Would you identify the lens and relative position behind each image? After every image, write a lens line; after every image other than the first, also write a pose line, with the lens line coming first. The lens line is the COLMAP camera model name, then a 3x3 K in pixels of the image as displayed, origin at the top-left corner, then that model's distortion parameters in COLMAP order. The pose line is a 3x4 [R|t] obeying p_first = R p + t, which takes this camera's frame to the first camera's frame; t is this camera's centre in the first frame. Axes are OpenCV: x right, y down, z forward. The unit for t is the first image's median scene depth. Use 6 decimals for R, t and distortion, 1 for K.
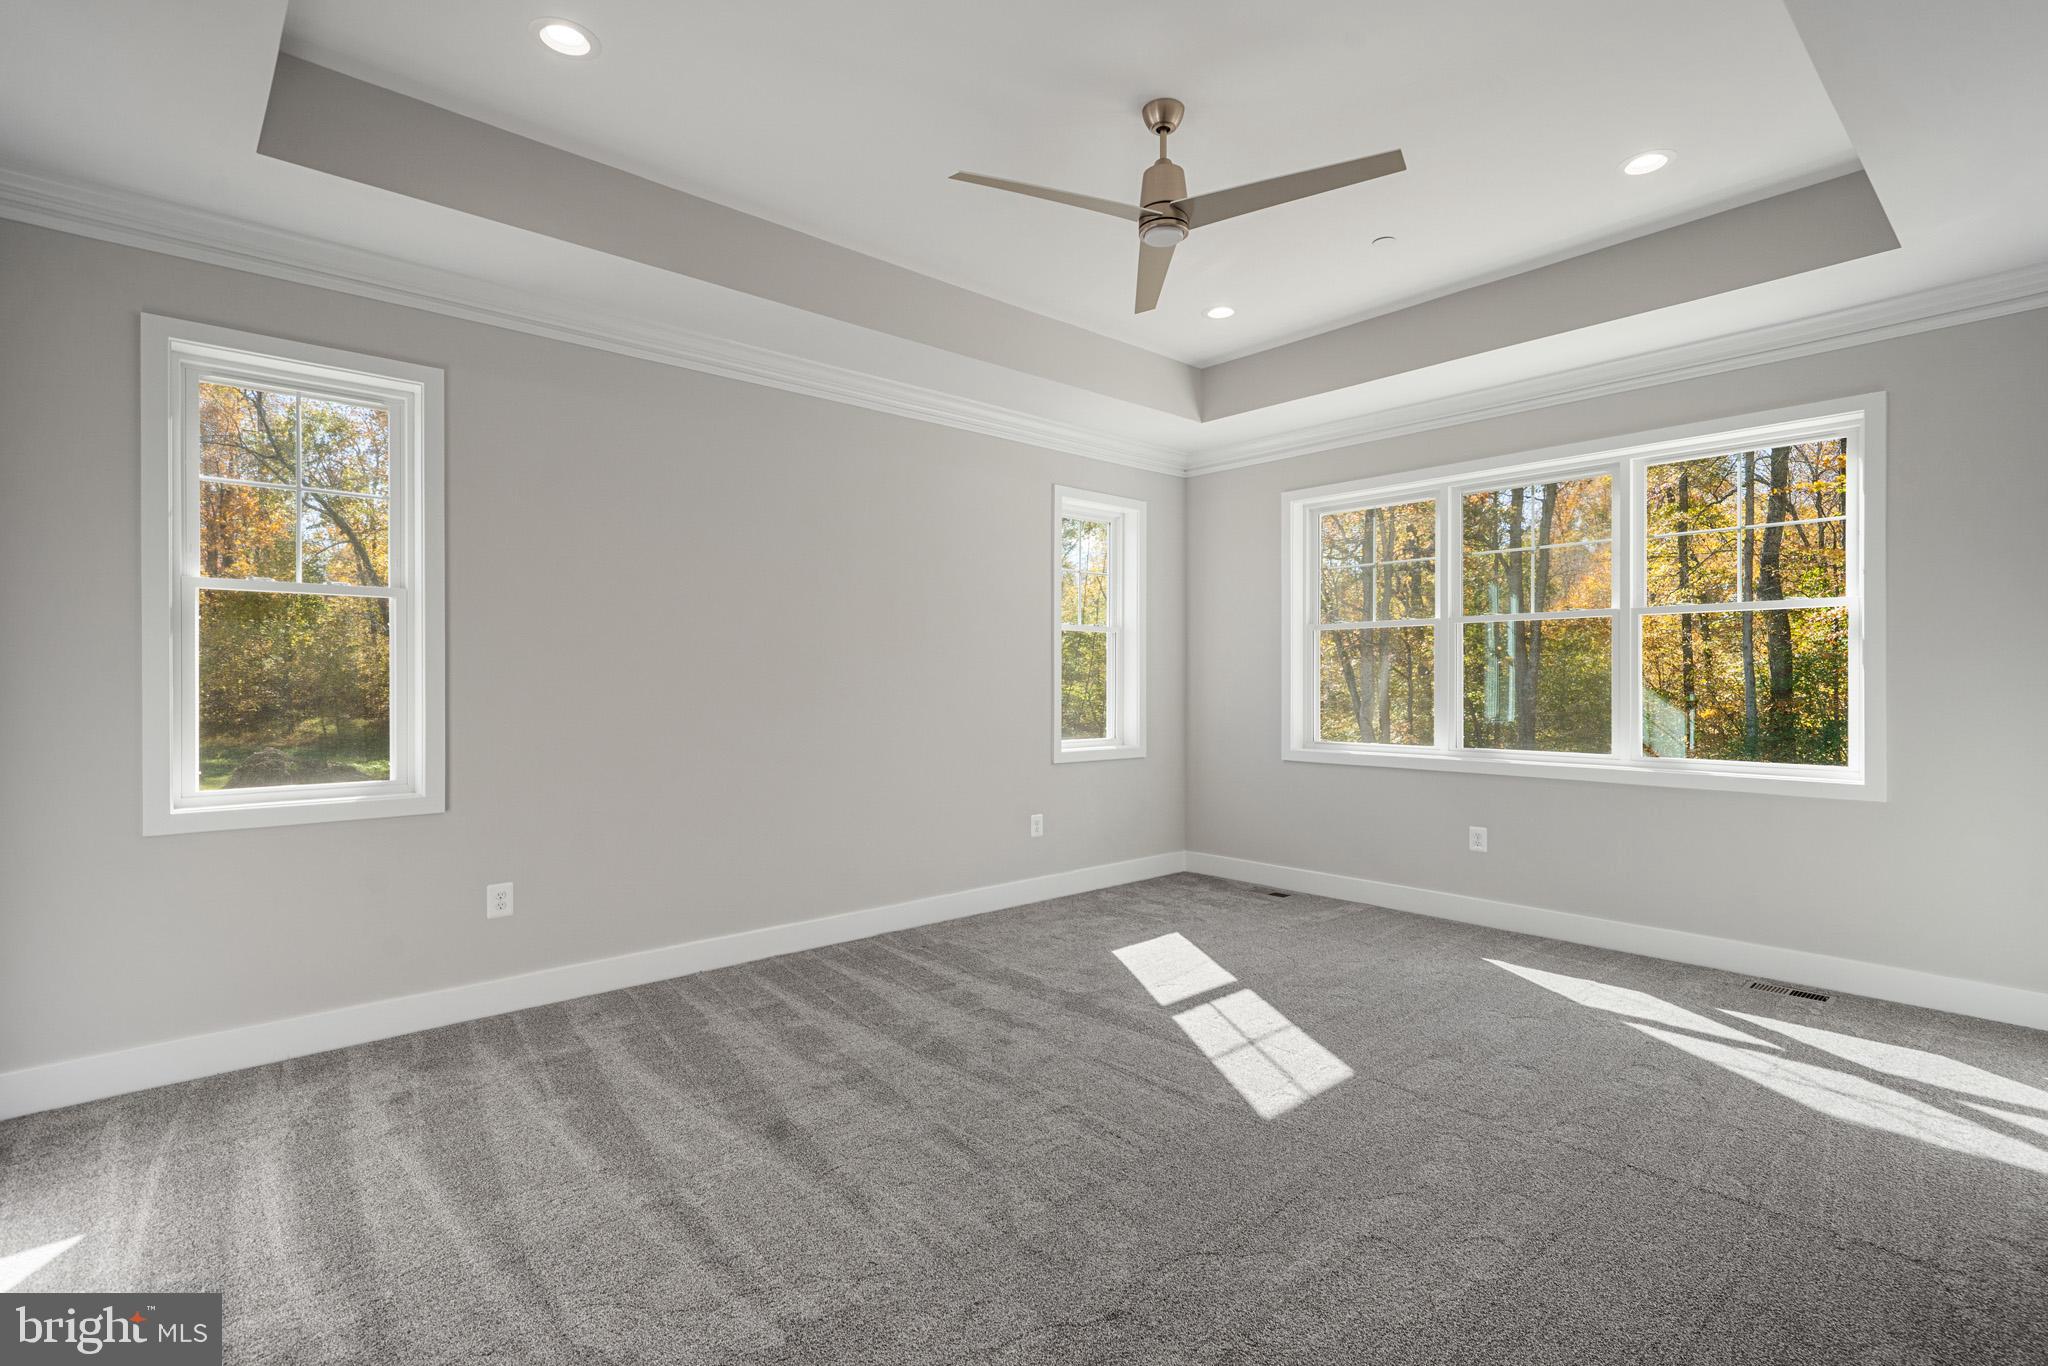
lens RADIAL K [[982.9, 0, 1024.0], [0, 982.9, 683.0], [0, 0, 1]] dist [-0.000846, -0.000123]
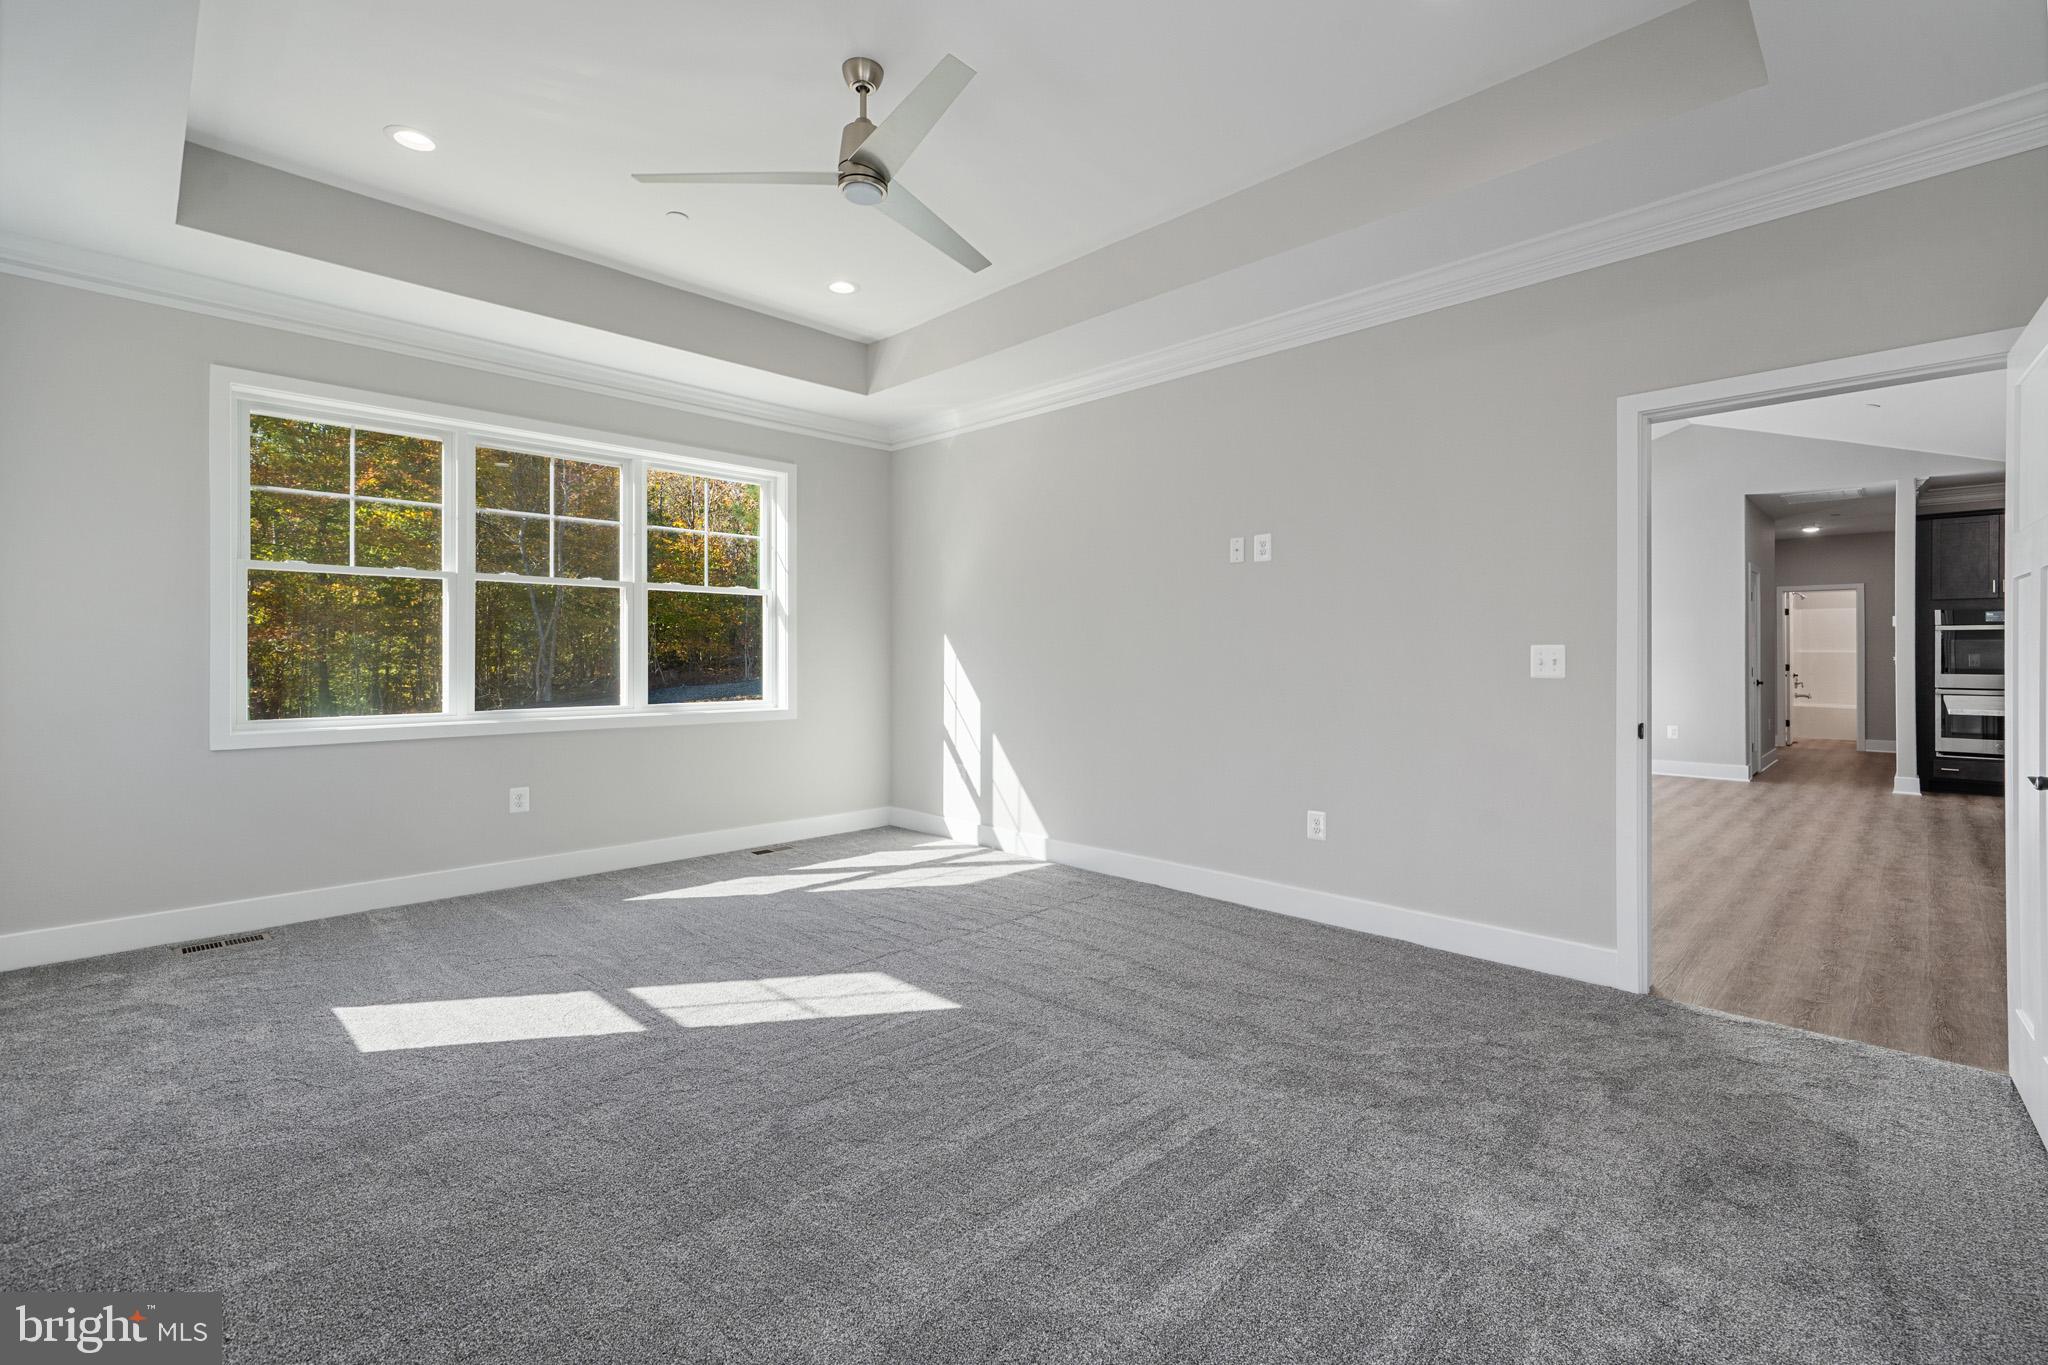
lens RADIAL K [[902.4, 0, 1022.9], [0, 902.4, 643.8], [0, 0, 1]] dist [0.000025, 0.000001]
pose [[-0.048079, 0.009441, 0.998799, -0.632094], [-0.015694, 0.999825, -0.010206, 0.003012], [-0.998720, -0.016166, -0.047922, 0.717116]]
